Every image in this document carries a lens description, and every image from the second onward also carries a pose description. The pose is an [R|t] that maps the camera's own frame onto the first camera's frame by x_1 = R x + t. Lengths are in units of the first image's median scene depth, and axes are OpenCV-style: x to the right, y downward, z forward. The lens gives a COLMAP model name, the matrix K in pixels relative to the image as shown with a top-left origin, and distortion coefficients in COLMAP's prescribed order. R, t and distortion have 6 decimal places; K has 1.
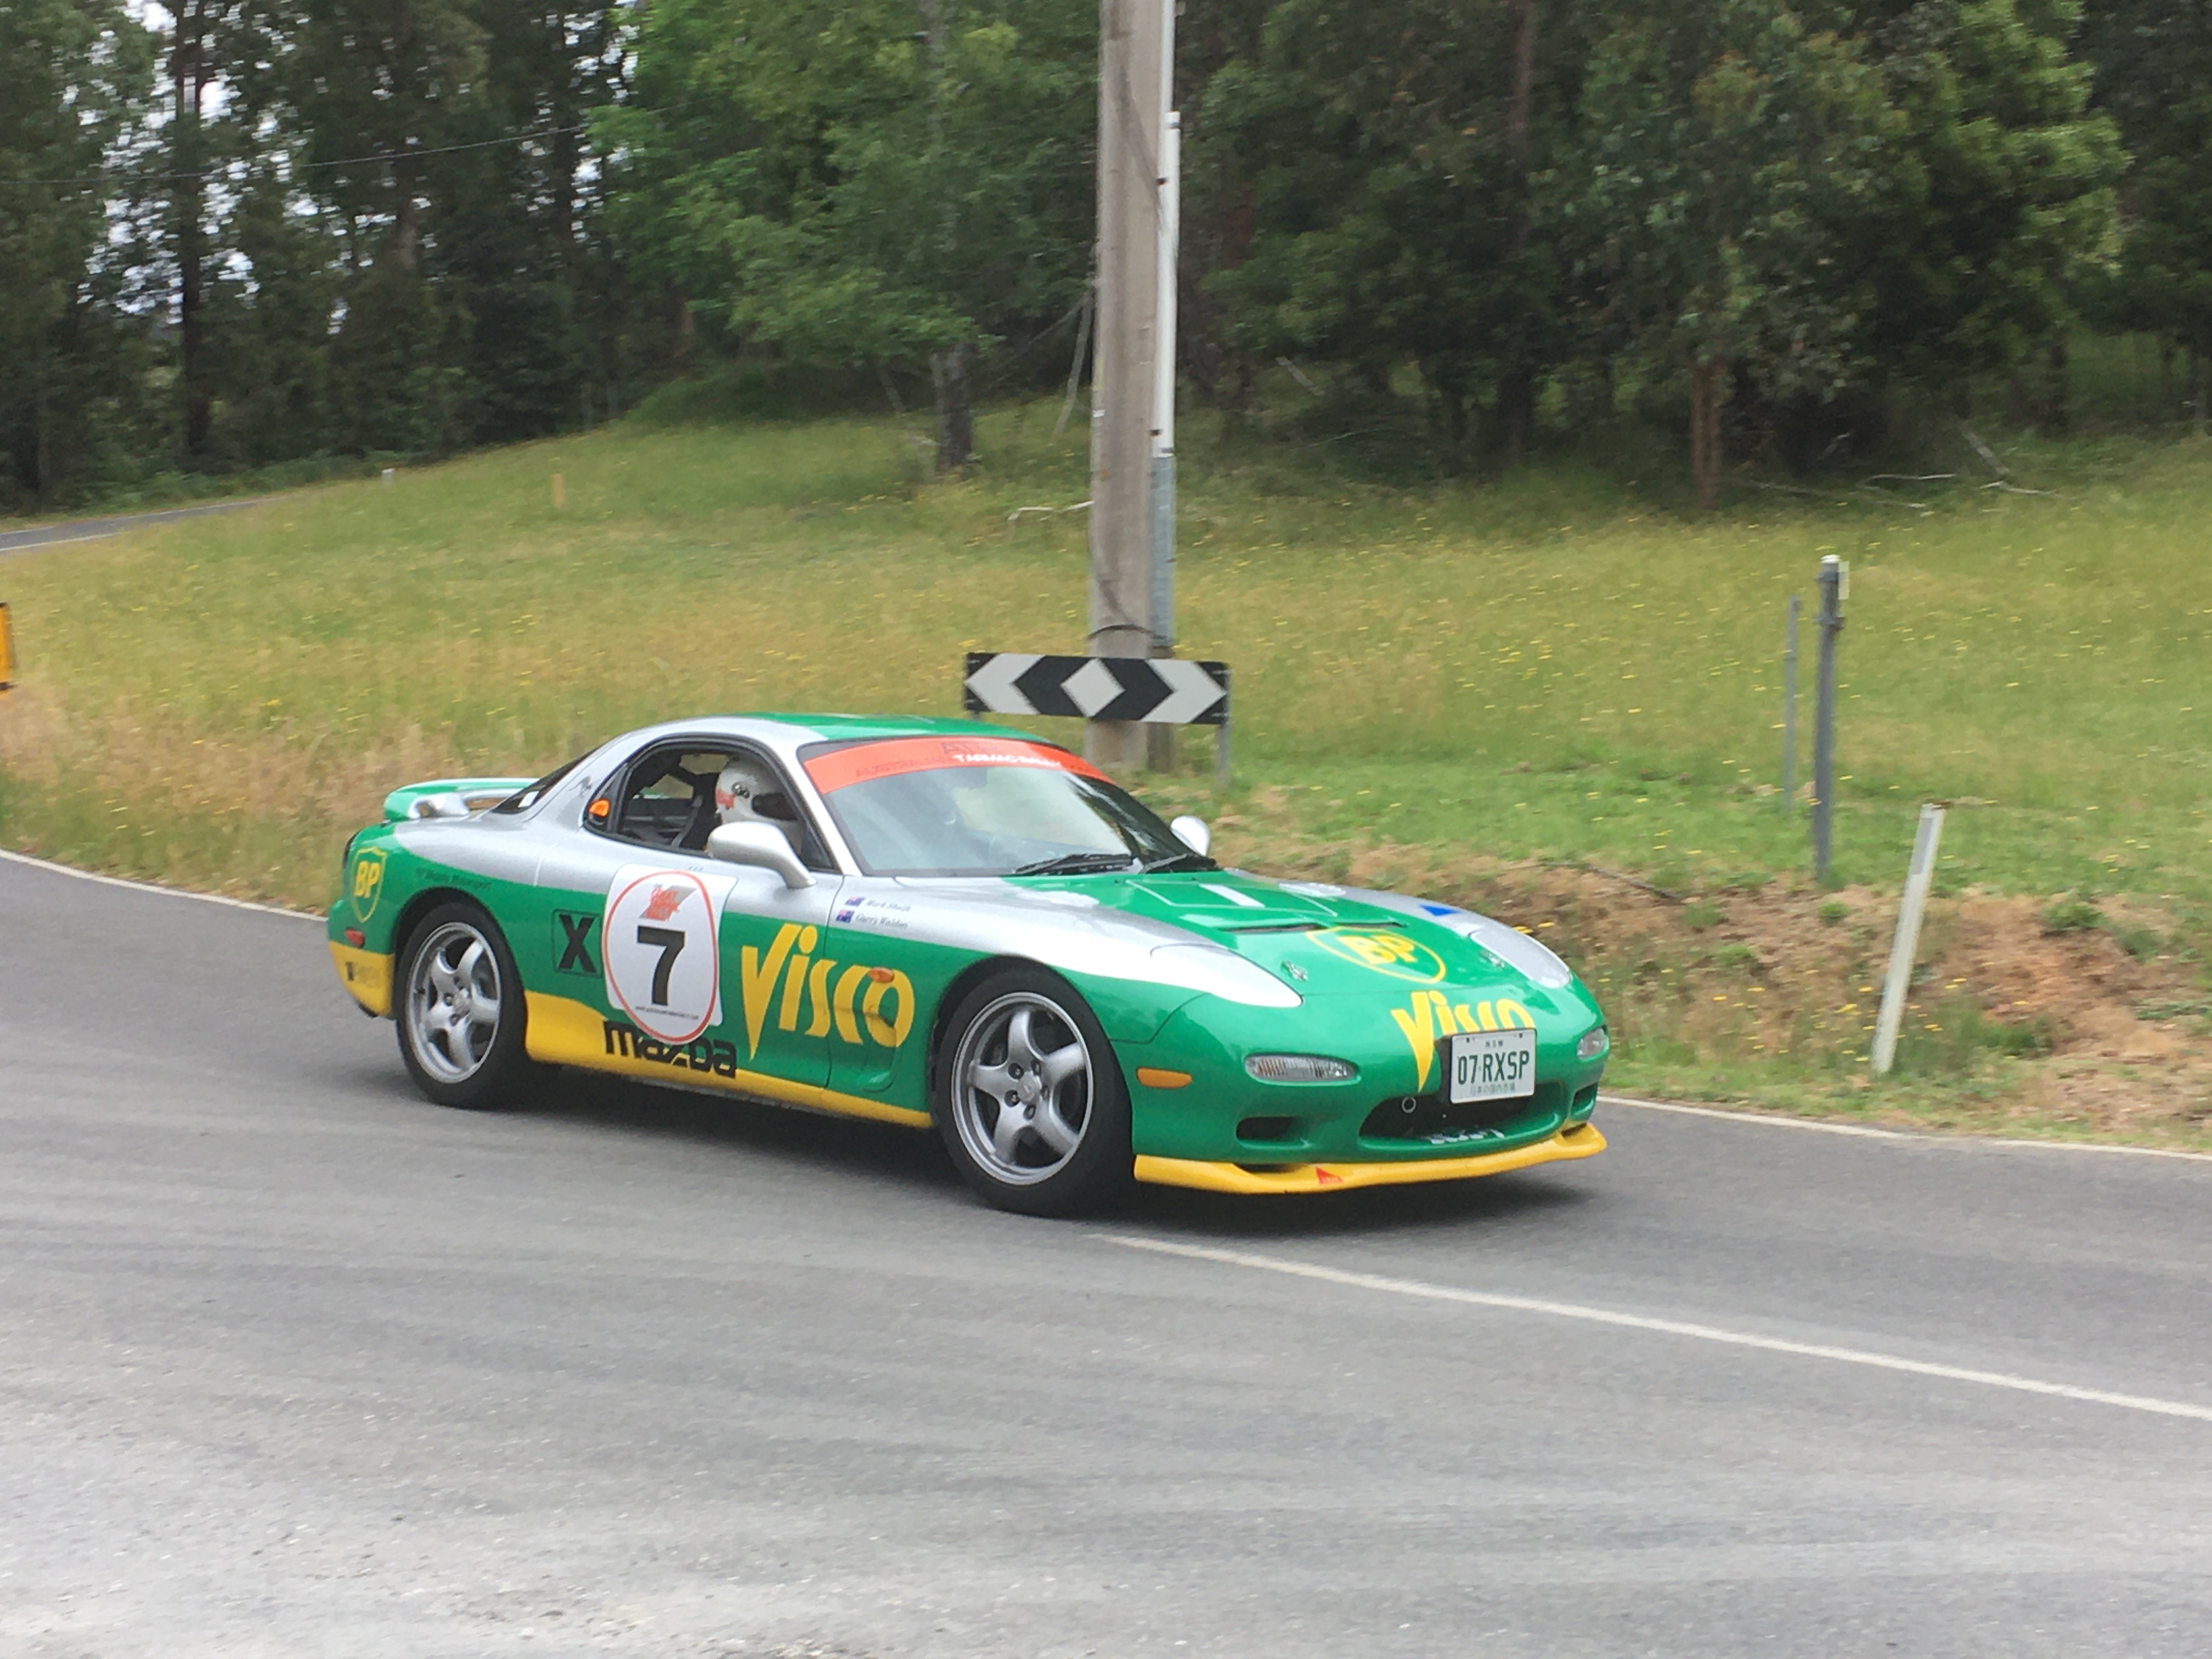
lens RADIAL K [[3538.2, 0, 1106.0], [0, 3538.2, 829.5], [0, 0, 1]] dist [0.039021, 0.263187]
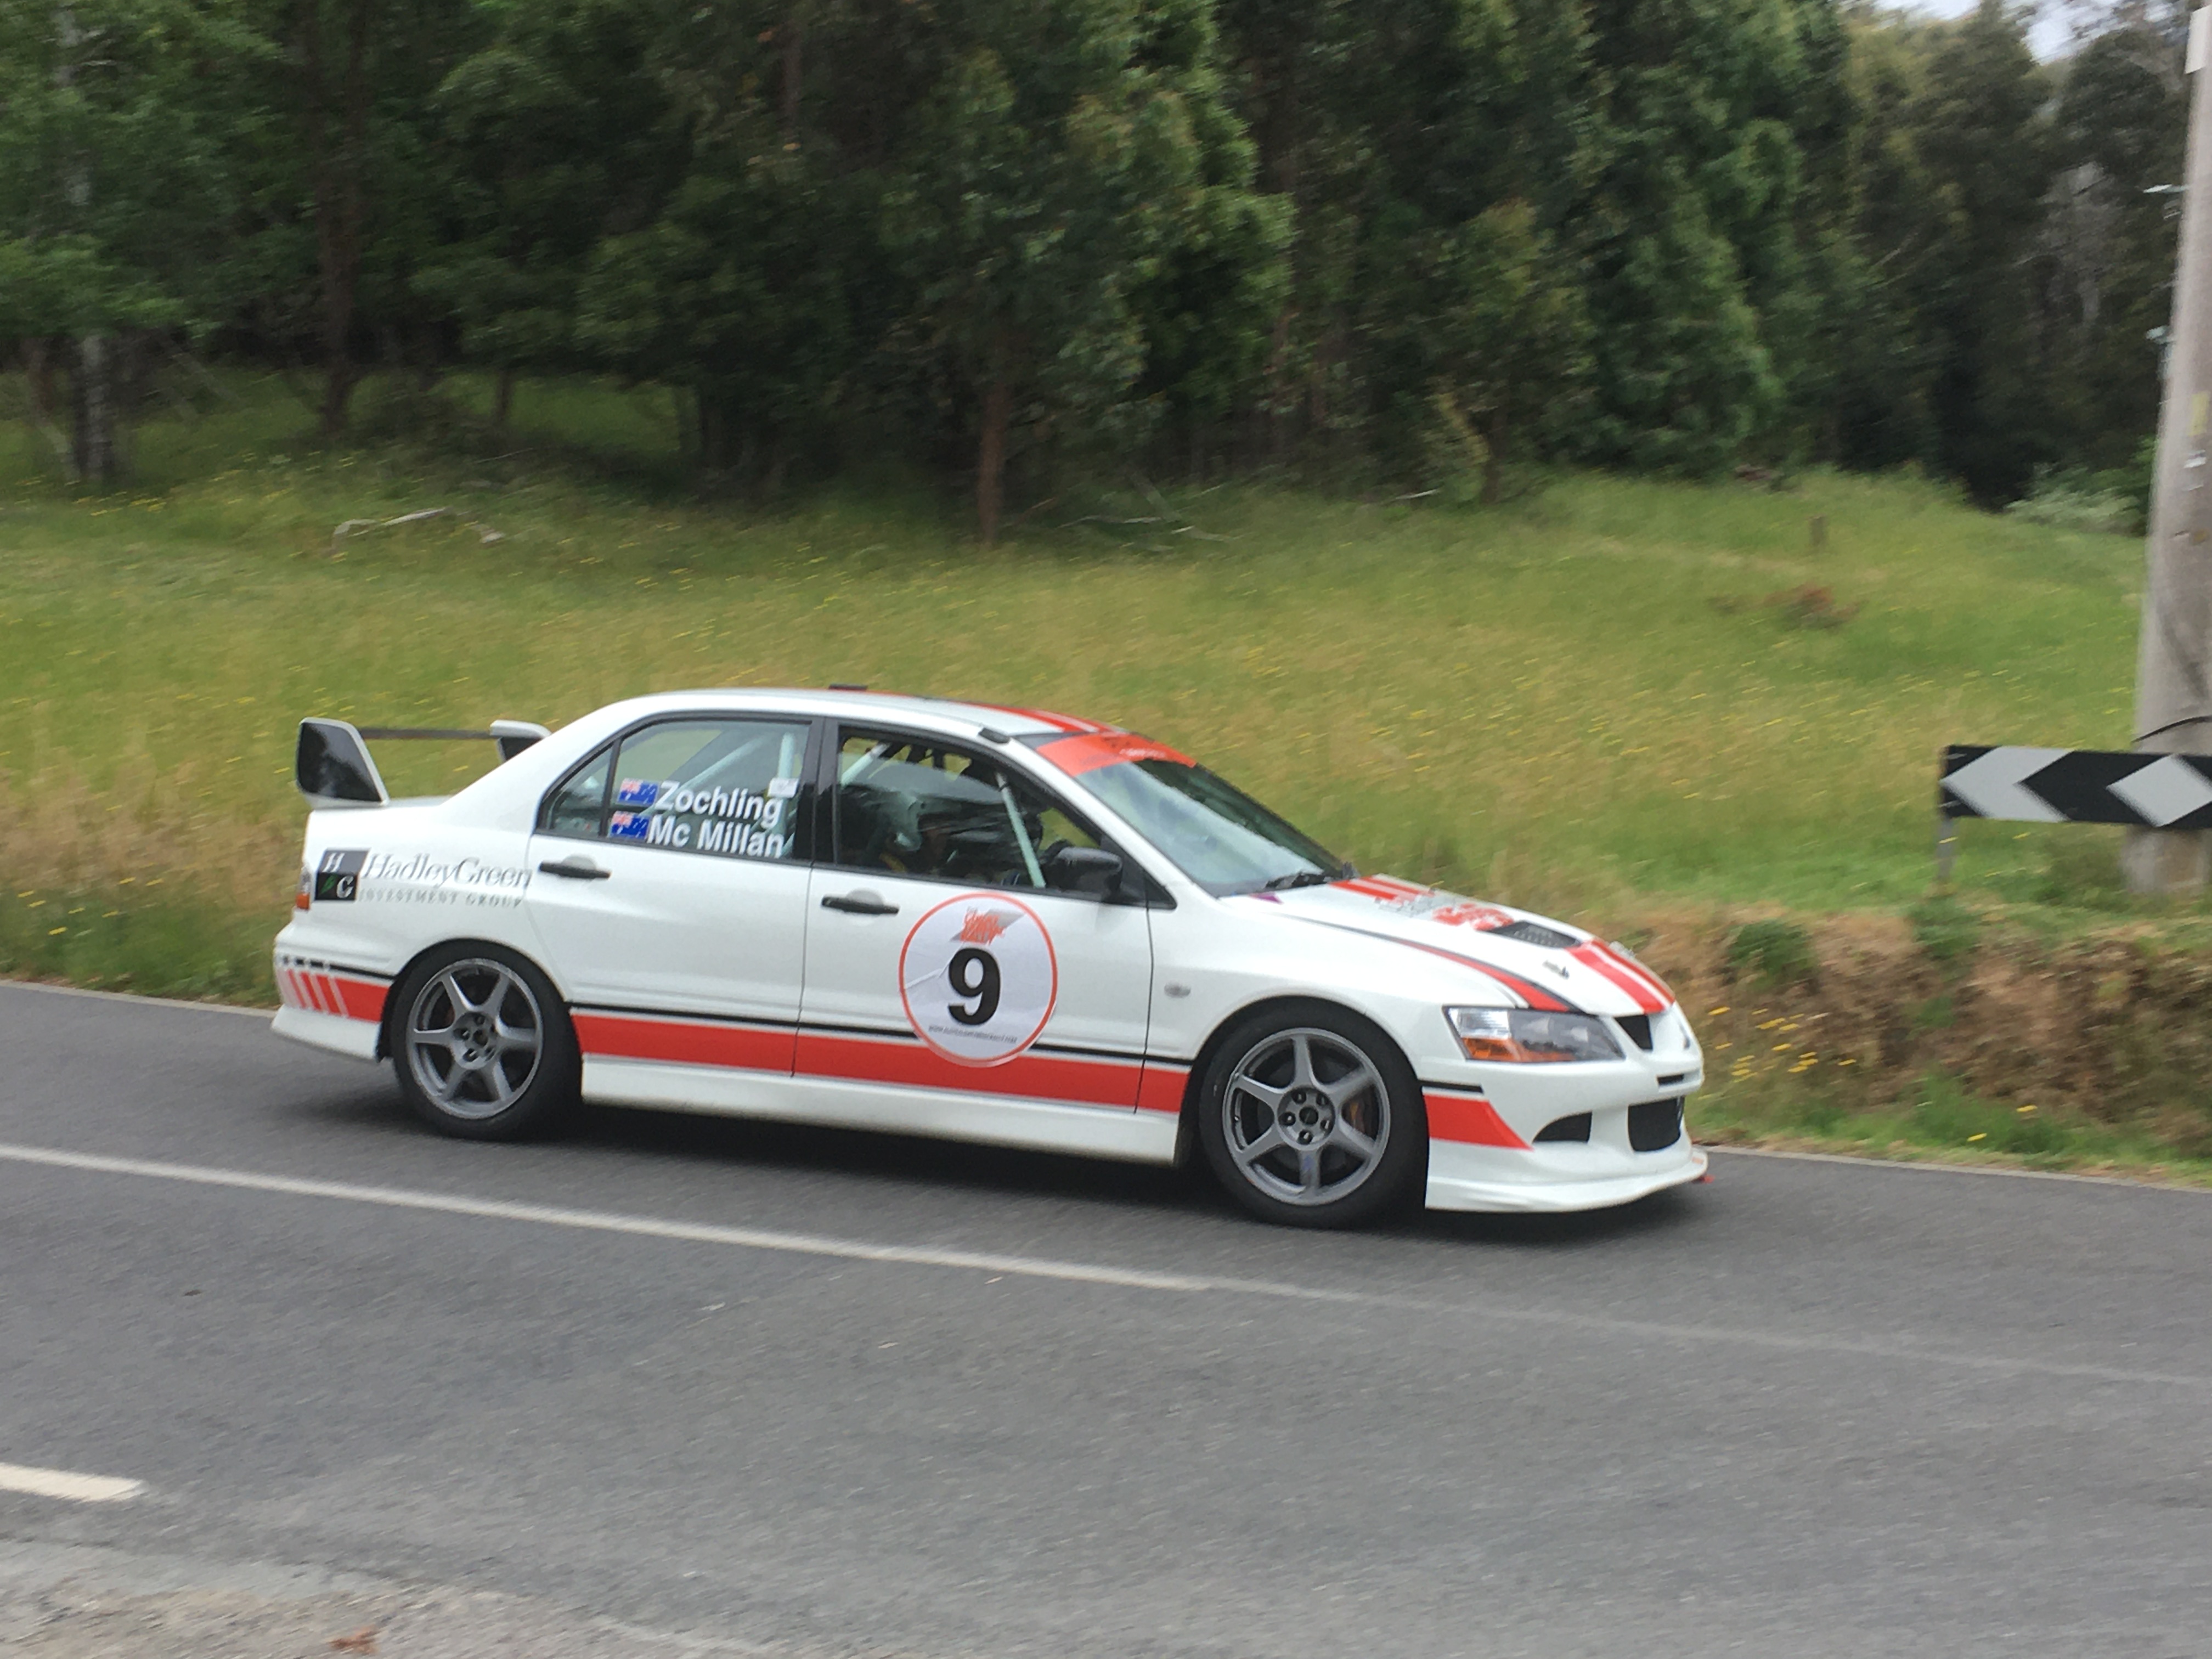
lens RADIAL K [[3130.6, 0, 1102.4], [0, 3130.6, 936.3], [0, 0, 1]] dist [0.033968, -0.018394]
pose [[0.864529, -0.033233, 0.501482, -0.539294], [0.012664, 0.998935, 0.044369, -0.037519], [-0.502423, -0.032007, 0.864029, 0.423411]]
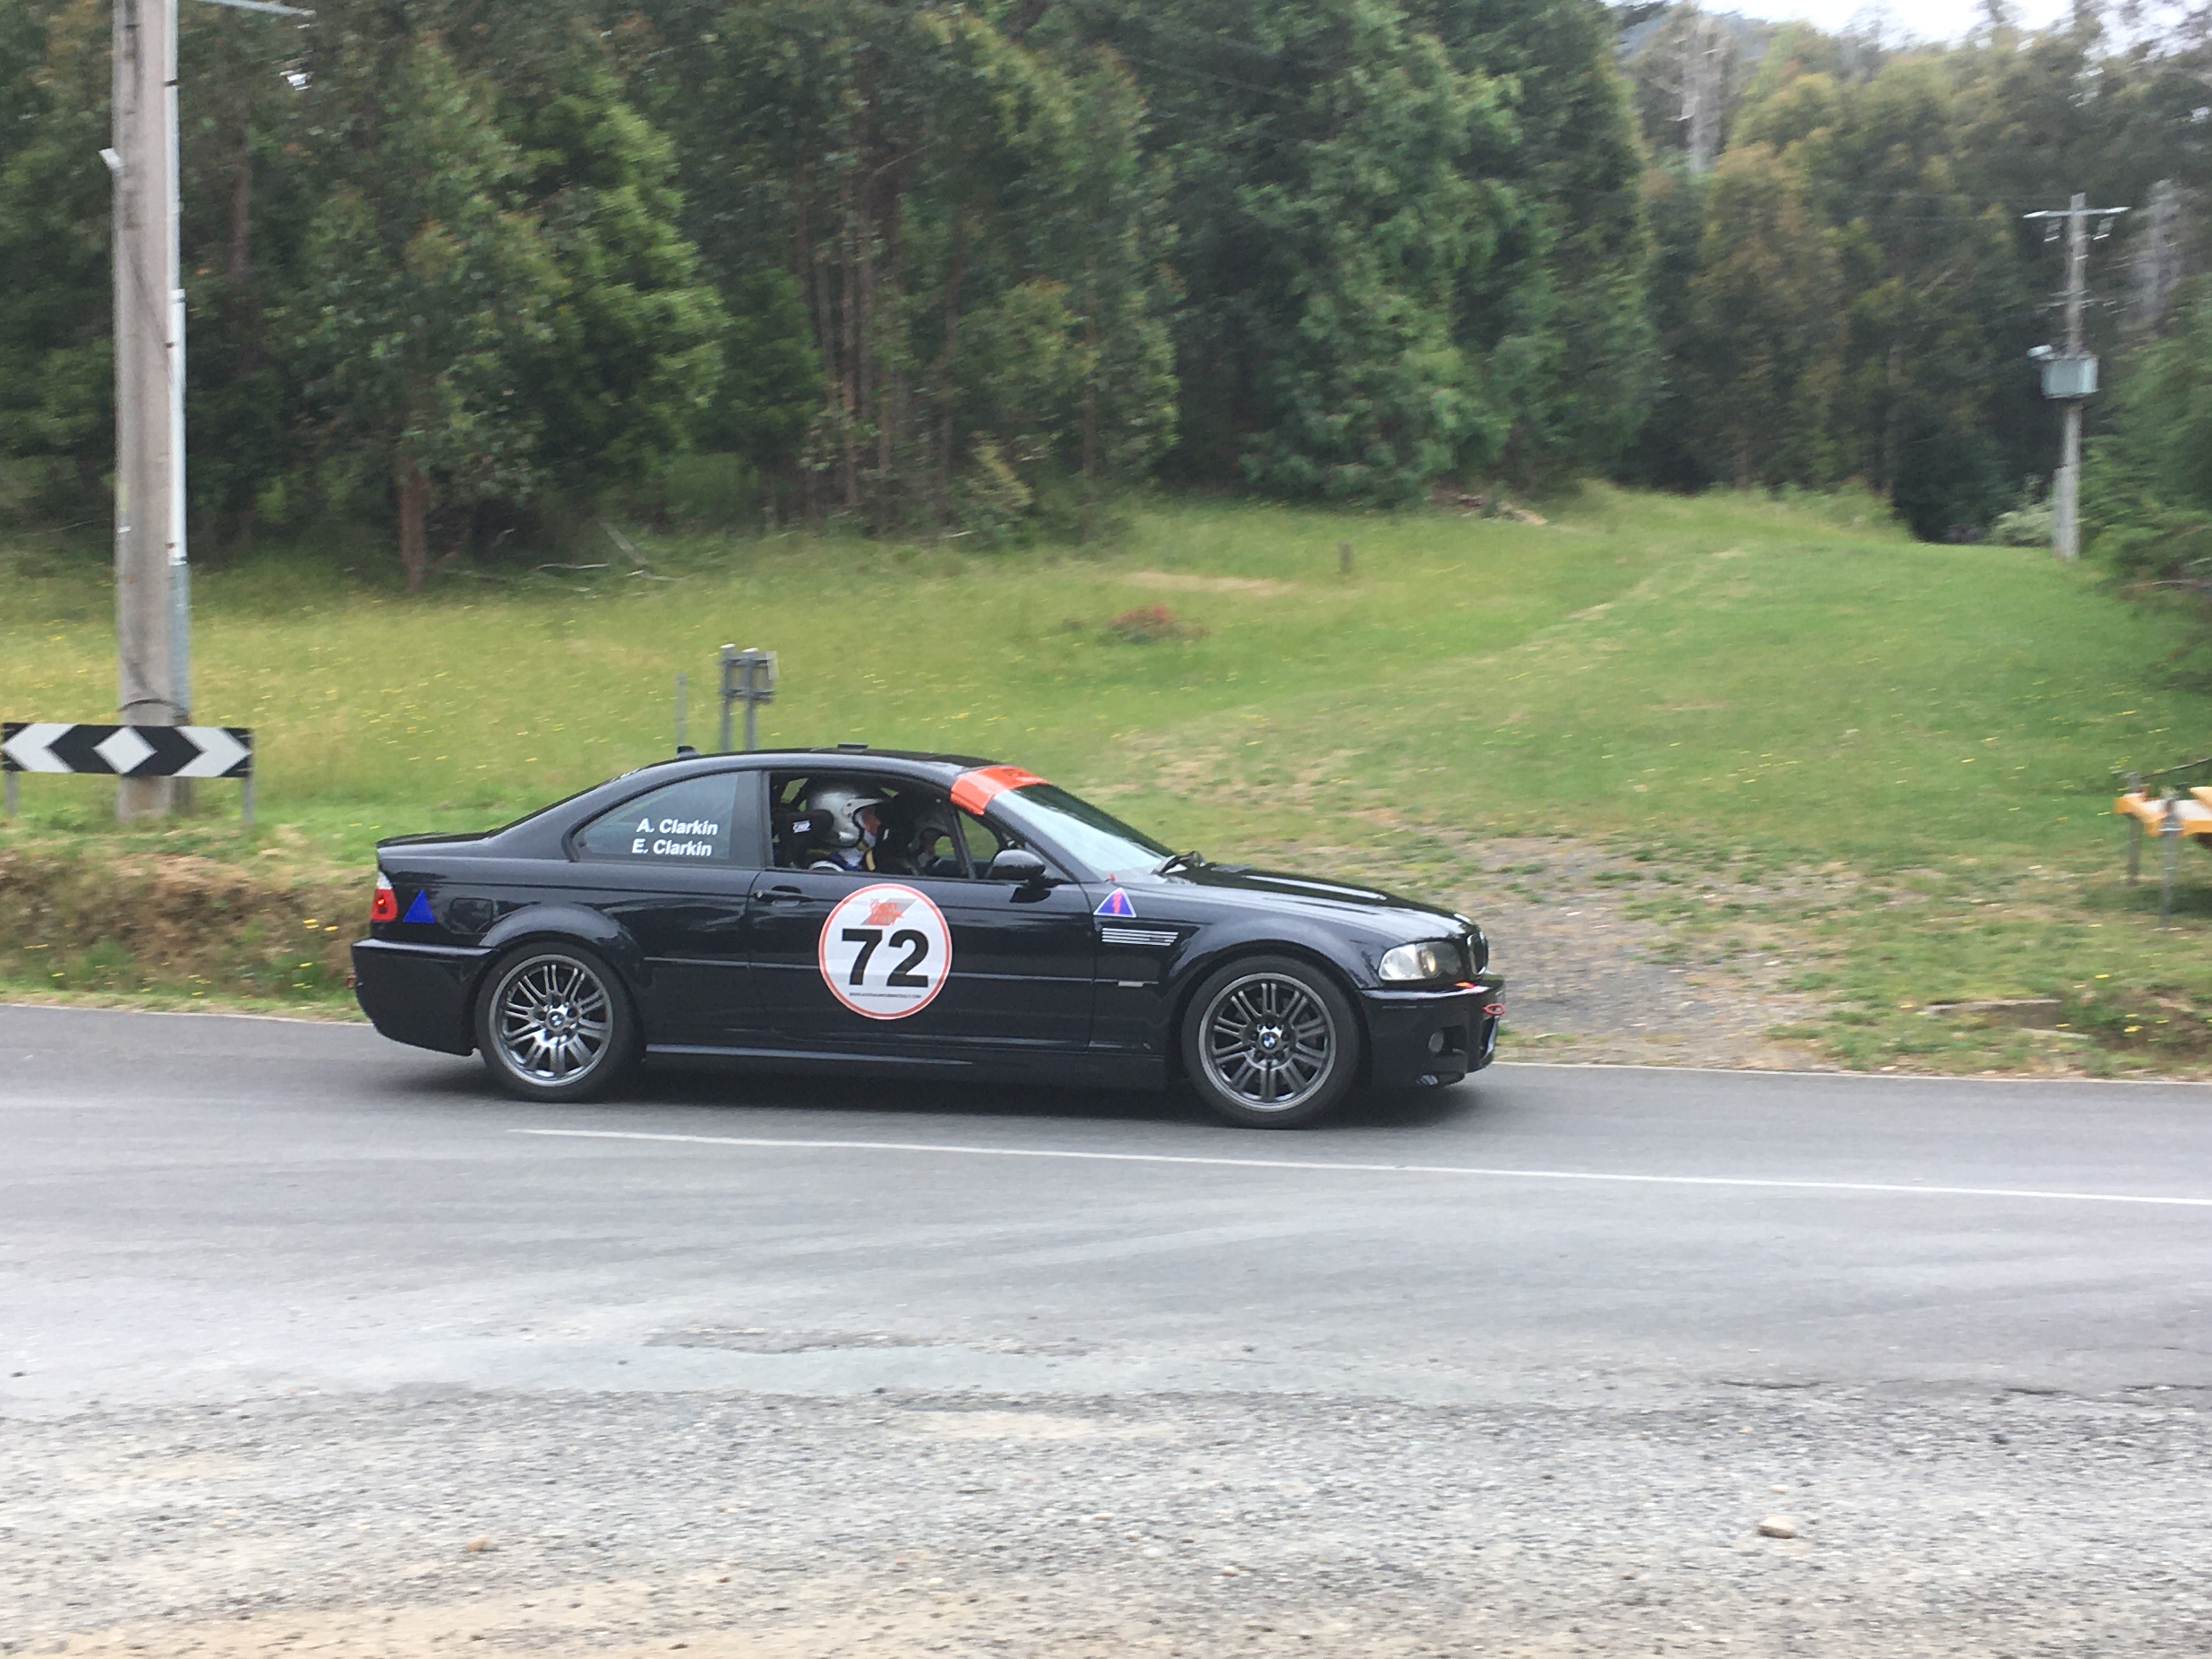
lens RADIAL K [[3032.4, 0, 1043.5], [0, 3032.4, 894.2], [0, 0, 1]] dist [0.054093, 0.017046]
pose [[0.913658, -0.038204, 0.404685, -0.134199], [0.032795, 0.999256, 0.020293, -0.000316], [-0.405159, -0.005269, 0.914231, -0.103805]]
